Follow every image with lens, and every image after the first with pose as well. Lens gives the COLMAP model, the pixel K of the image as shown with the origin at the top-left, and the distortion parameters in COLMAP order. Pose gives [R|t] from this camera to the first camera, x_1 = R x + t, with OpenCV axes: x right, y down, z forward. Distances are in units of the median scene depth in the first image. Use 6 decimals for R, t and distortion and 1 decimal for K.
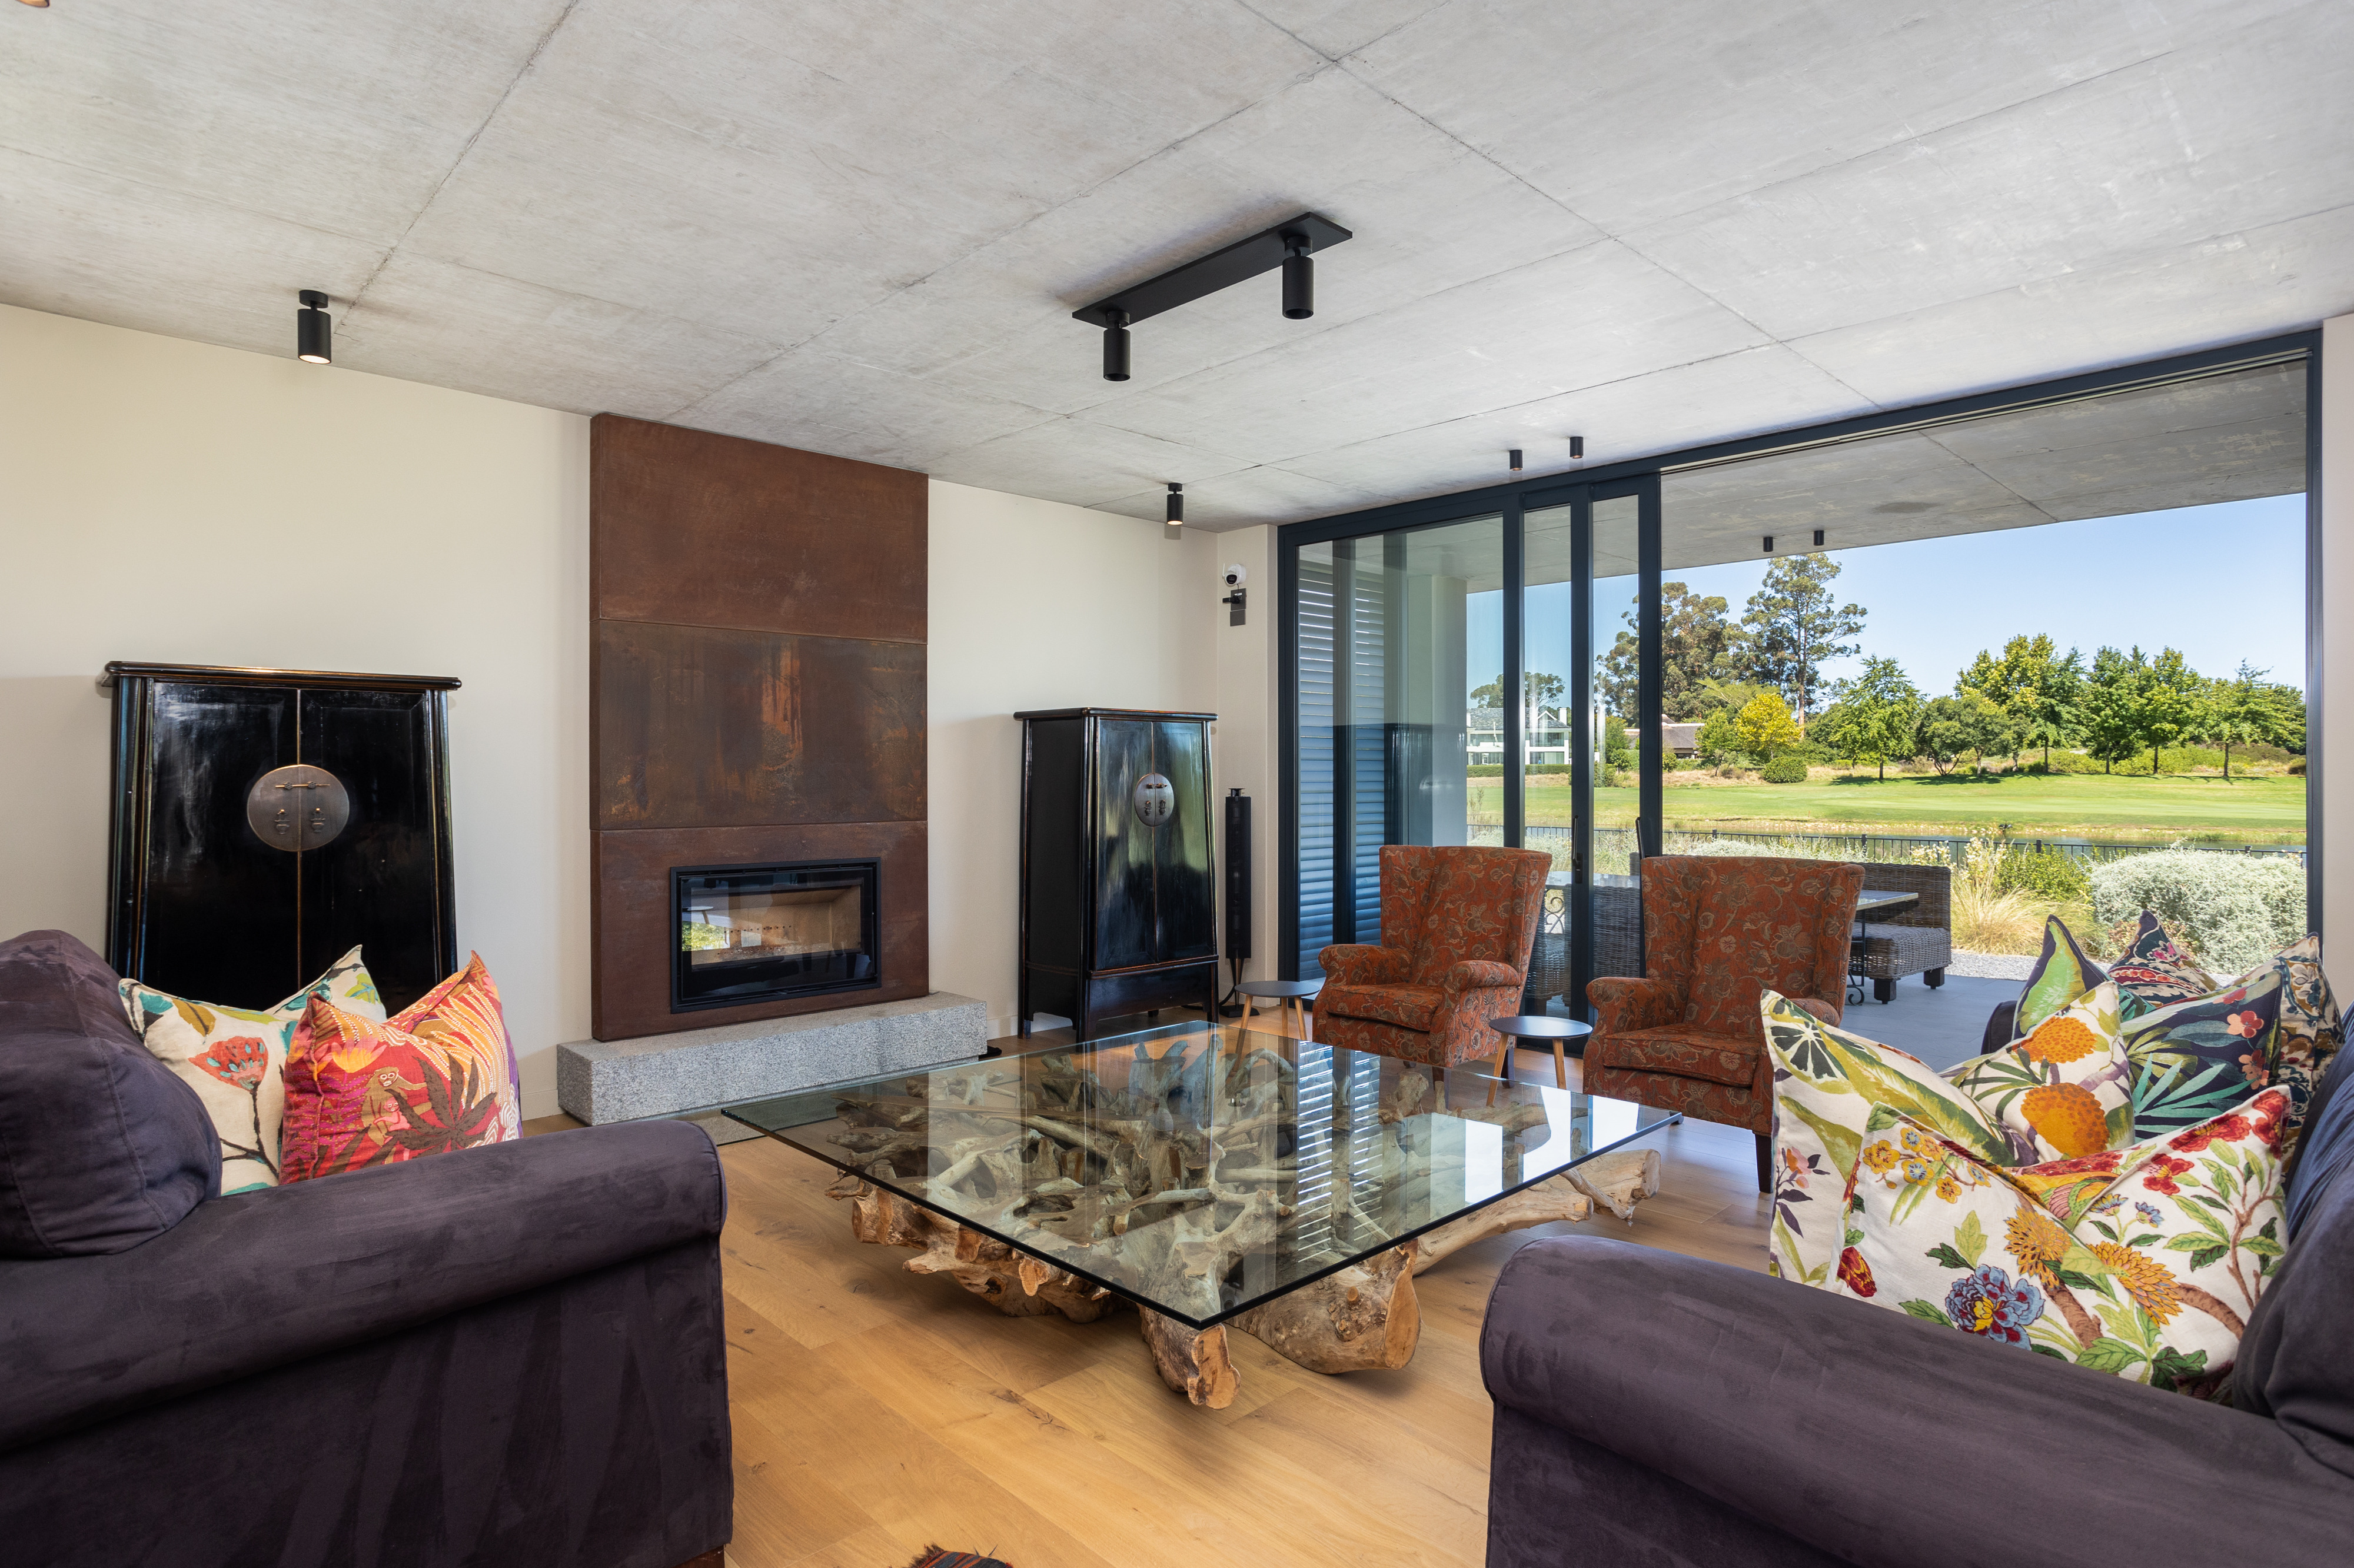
lens RADIAL K [[1262.5, 0, 1140.5], [0, 1262.5, 772.7], [0, 0, 1]] dist [-0.004189, 0.001398]
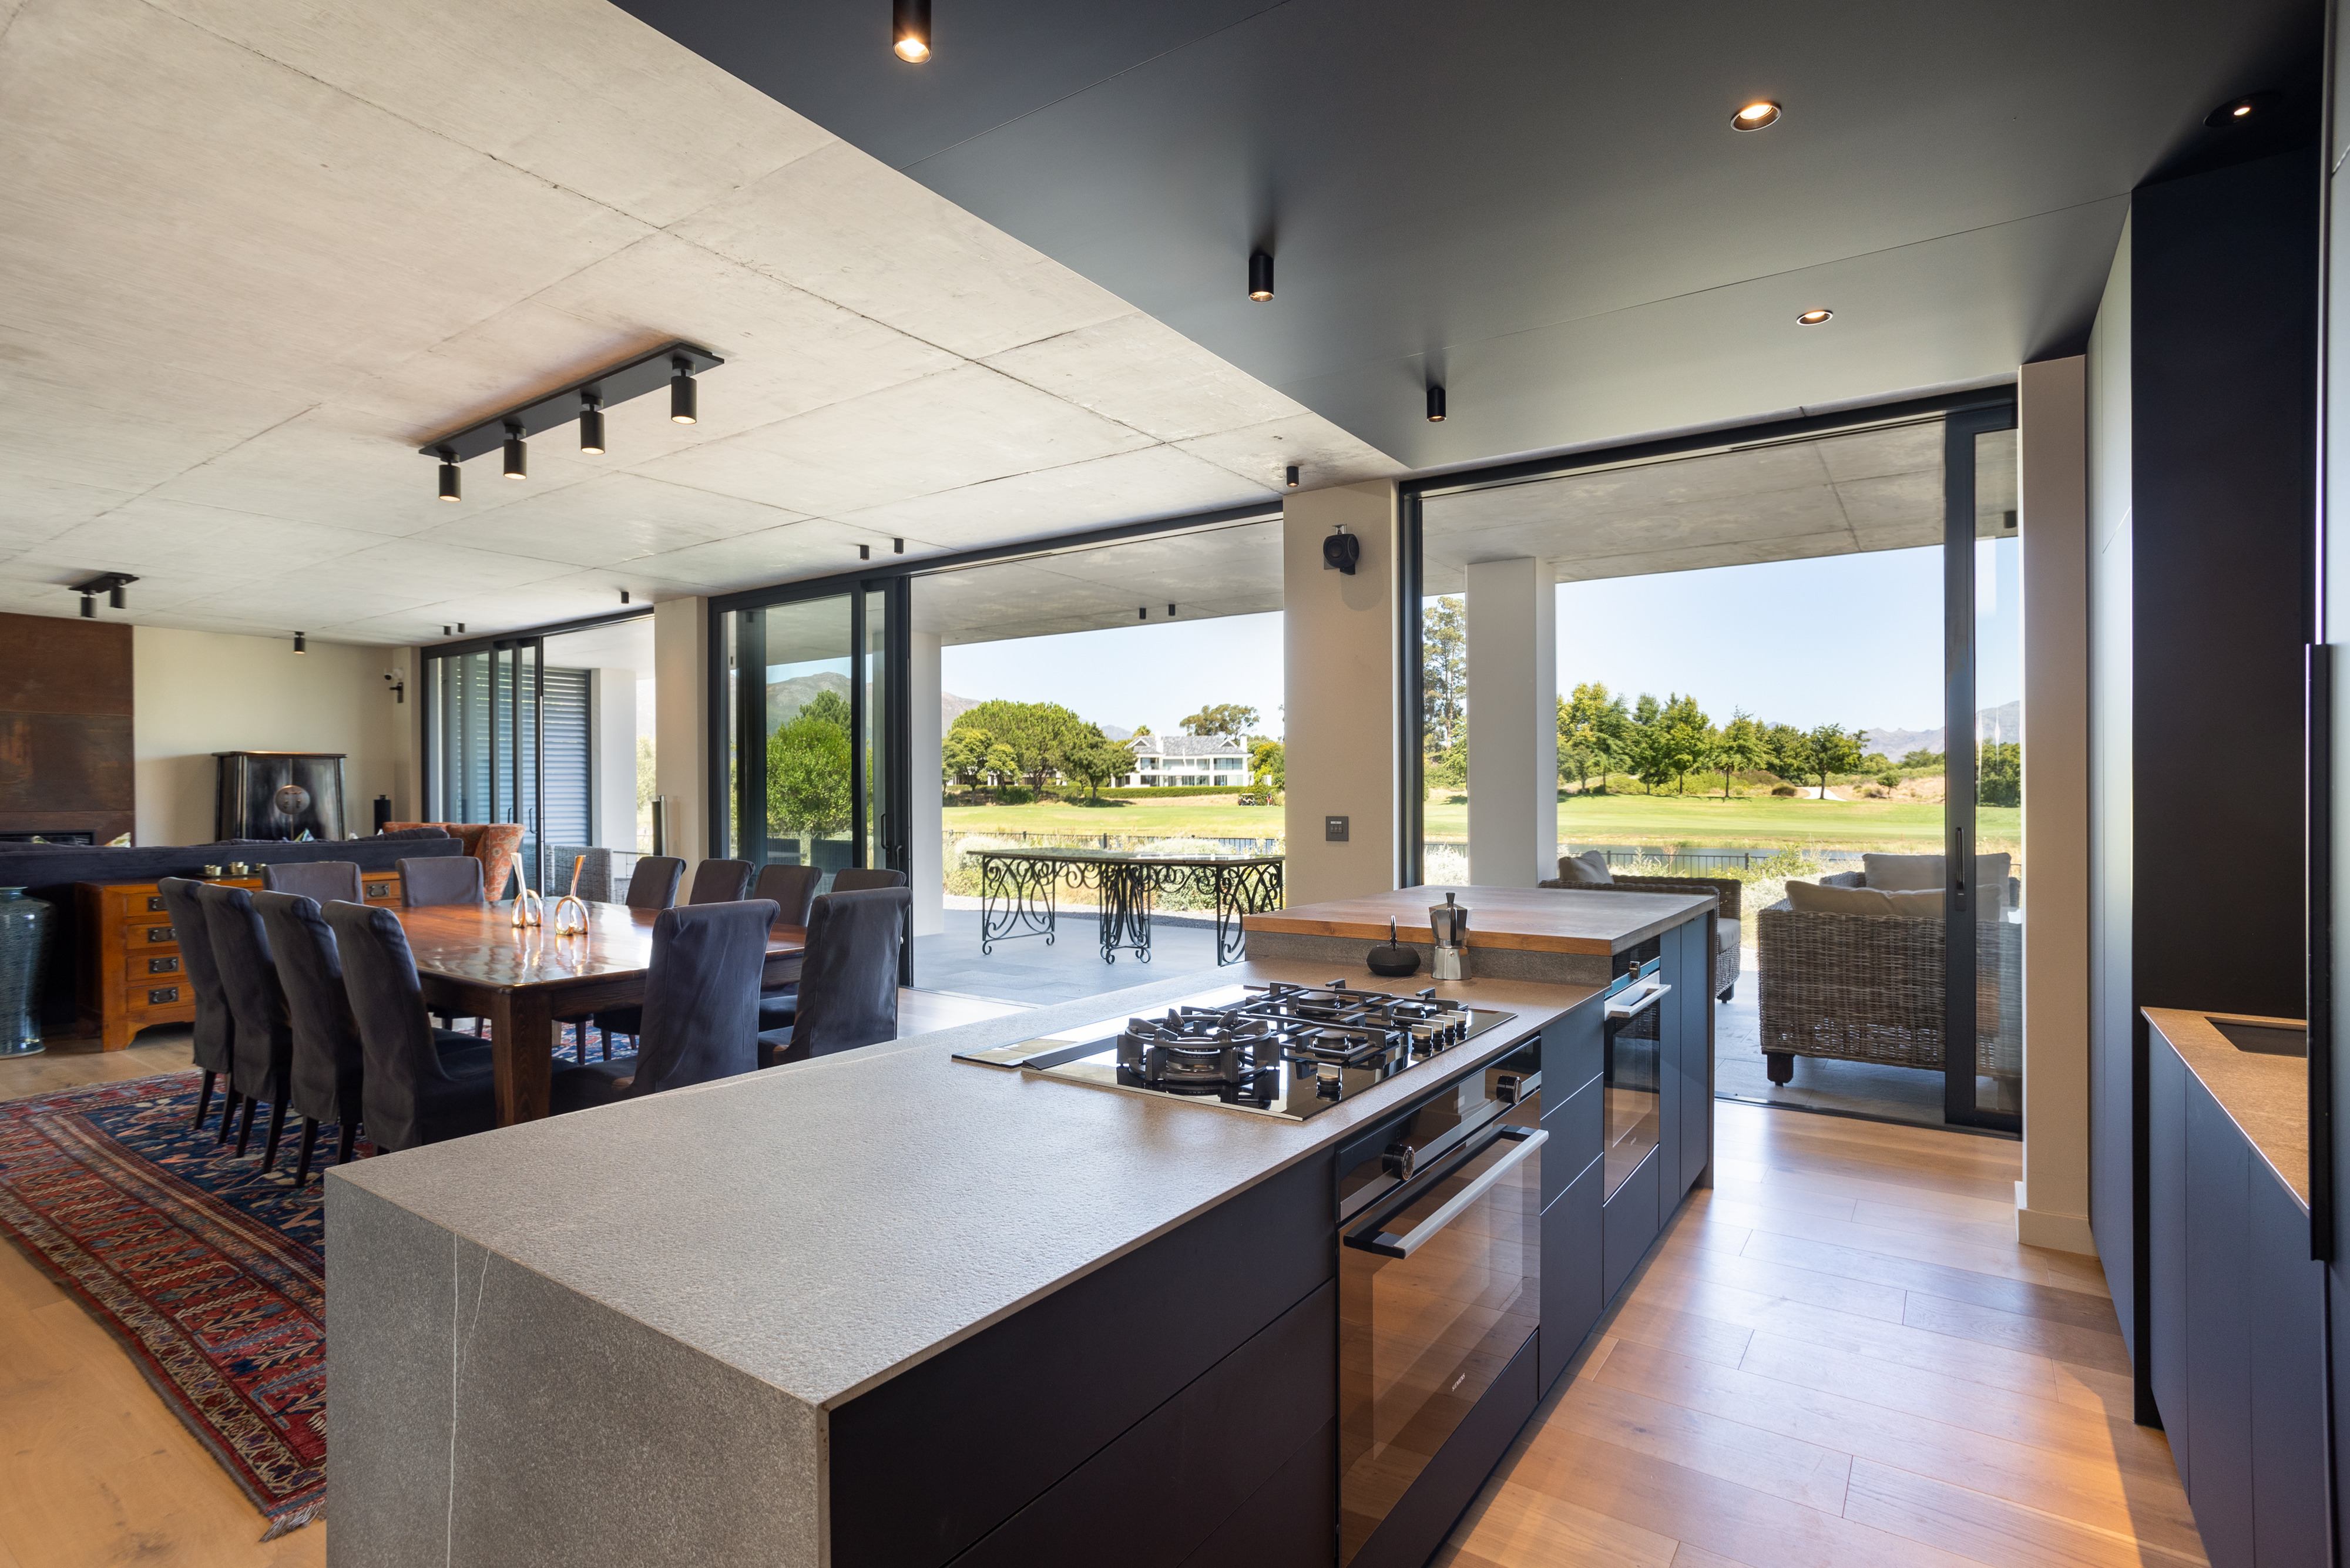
lens RADIAL K [[1159.1, 0, 1136.0], [0, 1159.1, 801.4], [0, 0, 1]] dist [-0.025823, 0.020191]
pose [[0.977399, 0.000168, 0.211401, 0.981210], [-0.001682, 0.999974, 0.006982, 0.009489], [-0.211394, -0.007180, 0.977374, -1.035805]]
